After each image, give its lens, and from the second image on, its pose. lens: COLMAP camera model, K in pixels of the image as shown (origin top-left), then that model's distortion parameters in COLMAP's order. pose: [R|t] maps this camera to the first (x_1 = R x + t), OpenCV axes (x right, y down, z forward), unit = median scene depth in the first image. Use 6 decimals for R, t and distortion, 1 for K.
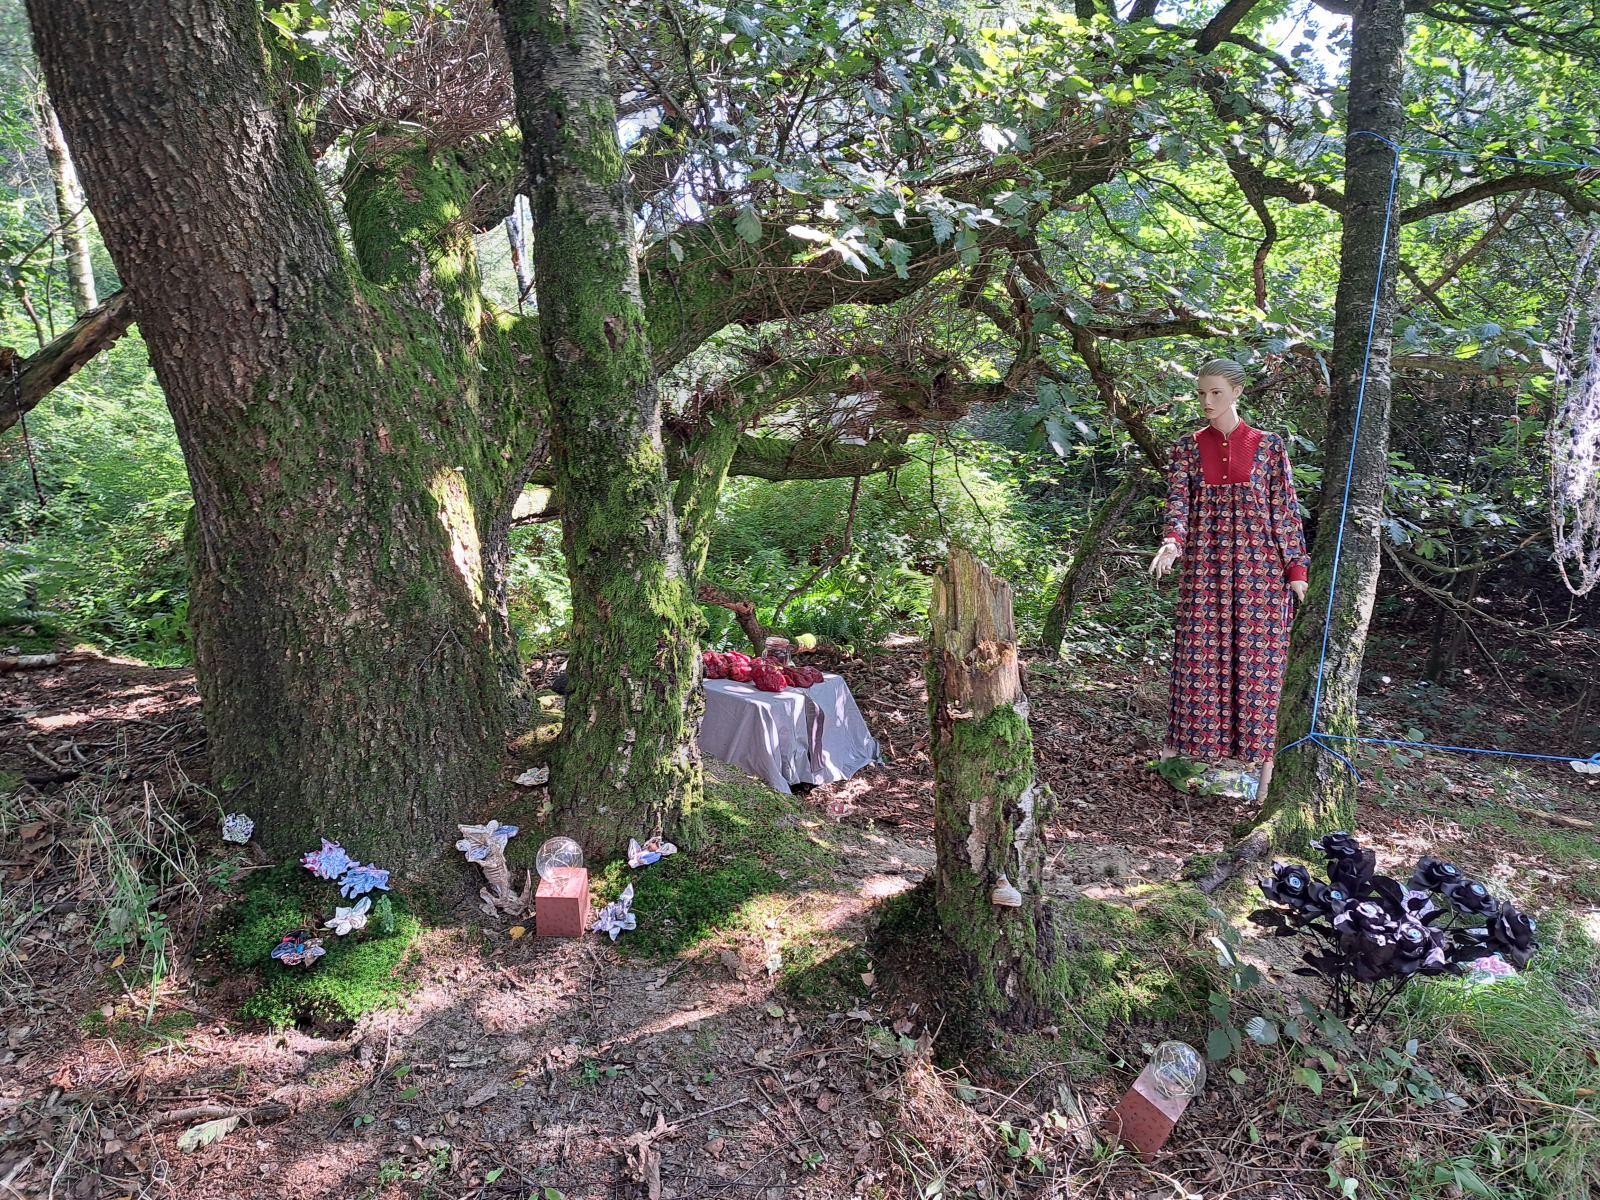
lens RADIAL K [[1151.6, 0, 789.8], [0, 1151.6, 574.7], [0, 0, 1]] dist [0.092985, -0.090354]
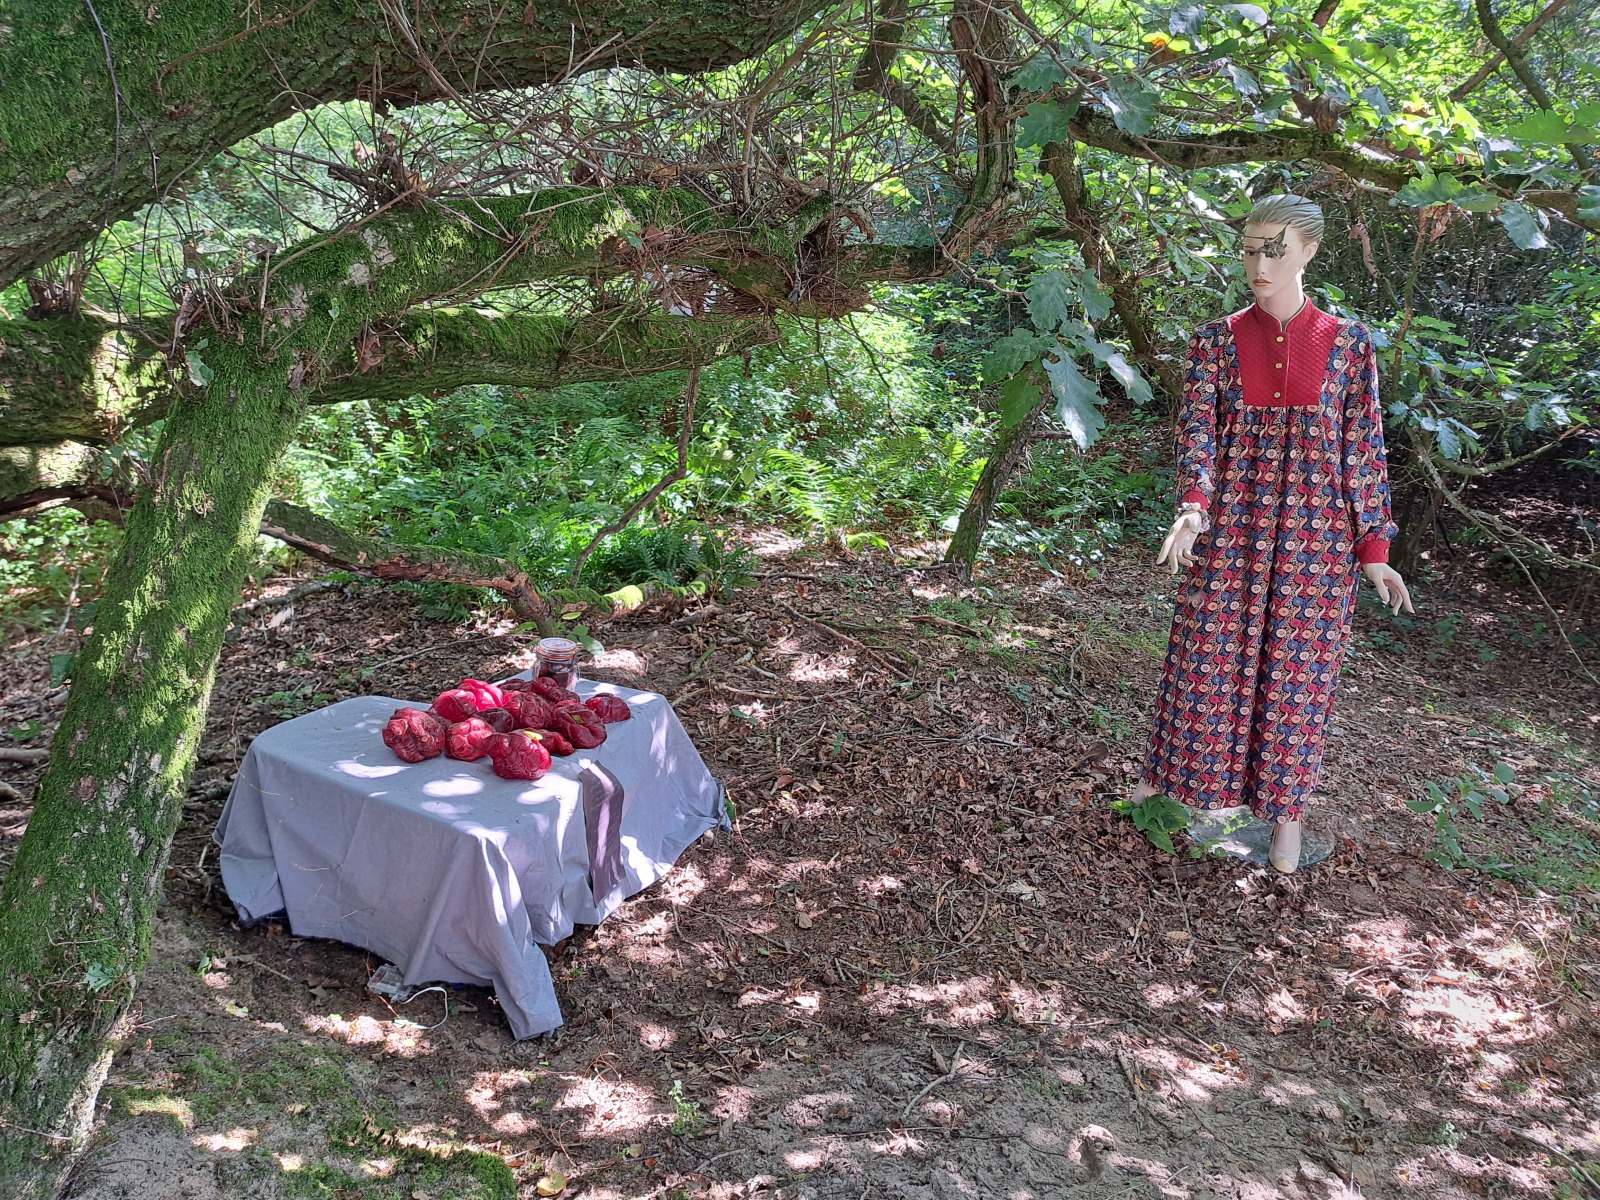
lens RADIAL K [[1151.6, 0, 789.8], [0, 1151.6, 574.7], [0, 0, 1]] dist [0.092985, -0.090354]
pose [[0.995542, -0.005539, 0.094152, 0.057300], [-0.010026, 0.986403, 0.164039, -0.086817], [-0.093780, -0.164252, 0.981950, 0.393885]]
